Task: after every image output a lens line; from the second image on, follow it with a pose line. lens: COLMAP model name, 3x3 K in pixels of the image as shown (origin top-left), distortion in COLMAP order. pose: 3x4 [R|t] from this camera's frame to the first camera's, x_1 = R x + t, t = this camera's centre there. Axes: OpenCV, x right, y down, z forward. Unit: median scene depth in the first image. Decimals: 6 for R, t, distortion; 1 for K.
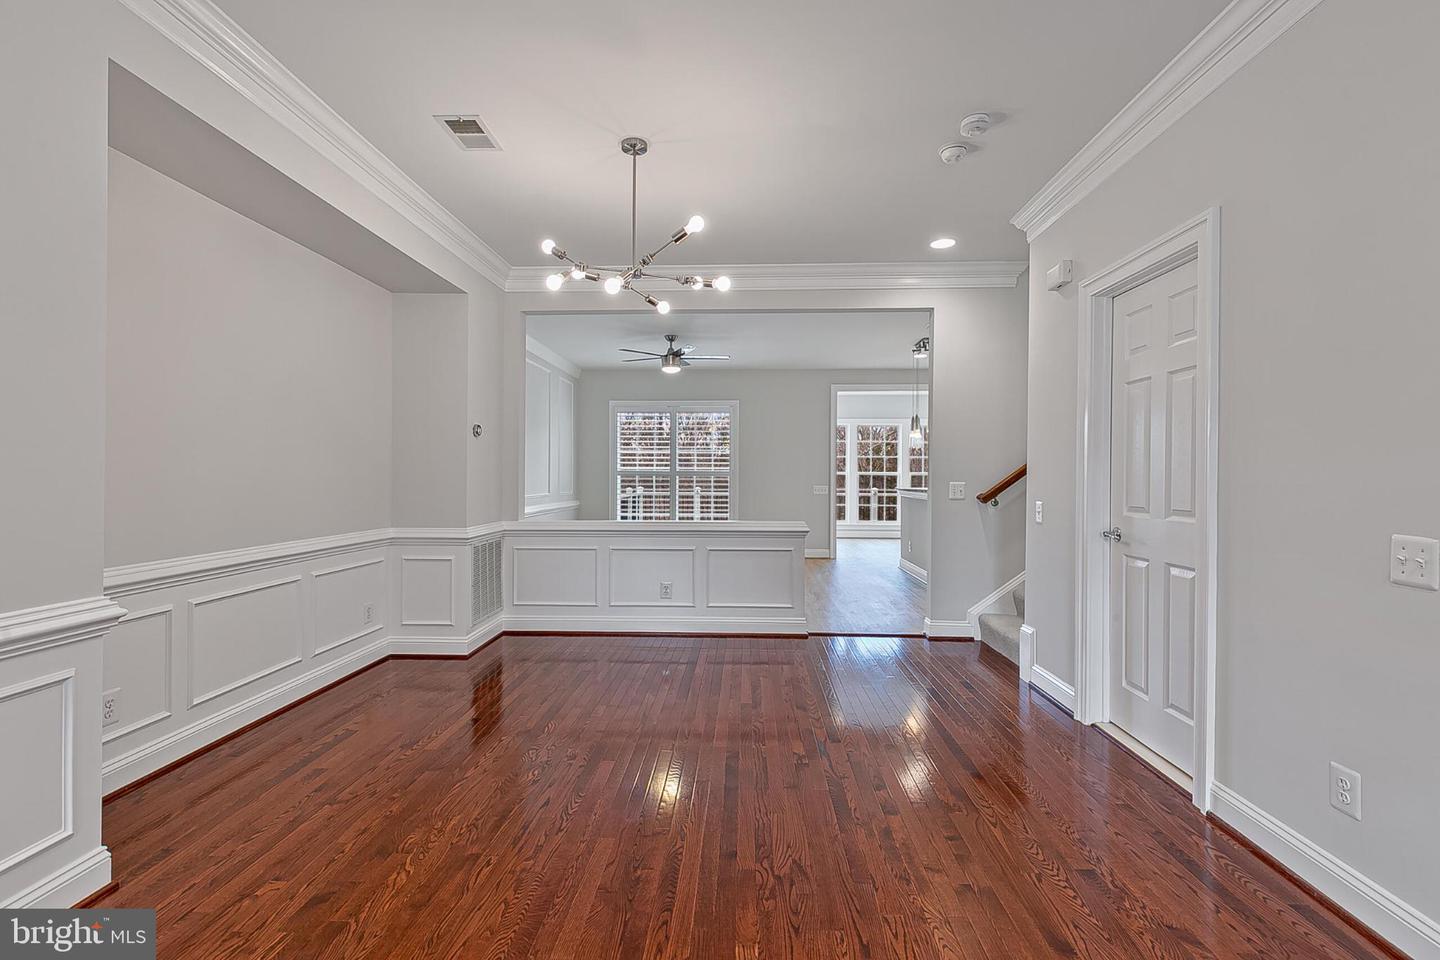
lens RADIAL K [[644.3, 0, 721.3], [0, 644.3, 478.6], [0, 0, 1]] dist [0.003729, 0.000081]
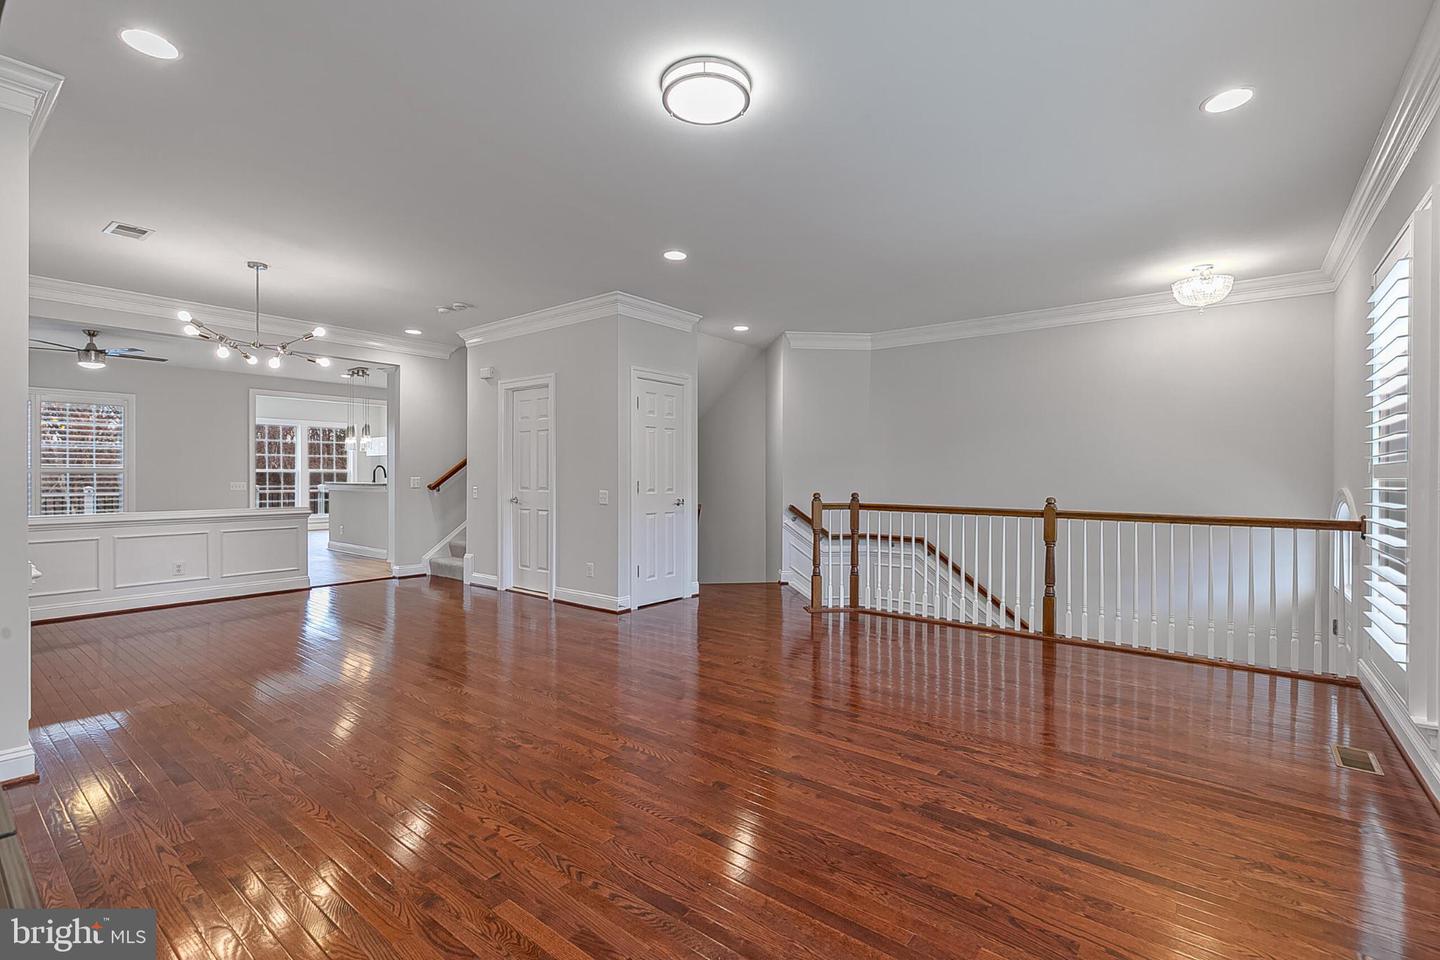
lens RADIAL K [[644.3, 0, 721.3], [0, 644.3, 478.6], [0, 0, 1]] dist [0.003729, 0.000081]
pose [[0.584783, -0.007992, 0.811150, -0.529420], [0.003651, 0.999967, 0.007220, 0.000248], [-0.811182, -0.001261, 0.584793, -0.593977]]
